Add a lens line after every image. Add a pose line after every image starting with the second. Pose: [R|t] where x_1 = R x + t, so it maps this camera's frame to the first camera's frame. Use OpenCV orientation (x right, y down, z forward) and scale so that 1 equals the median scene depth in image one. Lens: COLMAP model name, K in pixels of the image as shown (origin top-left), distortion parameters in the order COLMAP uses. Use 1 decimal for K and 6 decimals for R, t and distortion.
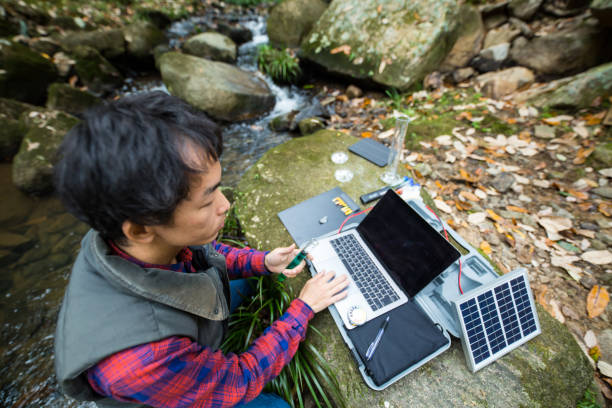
lens RADIAL K [[240.1, 0, 306.2], [0, 240.1, 201.1], [0, 0, 1]] dist [0.016624, -0.009652]
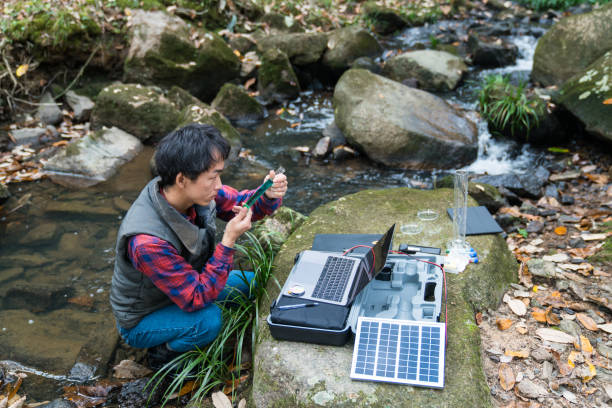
lens RADIAL K [[572.5, 0, 306.0], [0, 572.5, 204.0], [0, 0, 1]] dist [-0.031623, 0.159442]
pose [[0.783027, 0.256991, -0.566414, 0.383261], [-0.421235, 0.889129, -0.178915, 0.127775], [0.457636, 0.378688, 0.804465, -0.308570]]
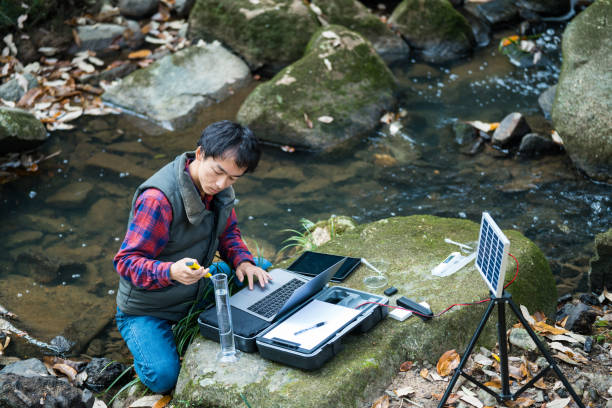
lens RADIAL K [[1836.6, 0, 306.0], [0, 1836.6, 204.0], [0, 0, 1]] dist [-0.046355, -0.048523]
pose [[0.461425, 0.396148, -0.793822, 1.735319], [-0.595479, 0.801563, 0.053877, -0.148875], [0.657641, 0.447844, 0.605759, -1.068642]]
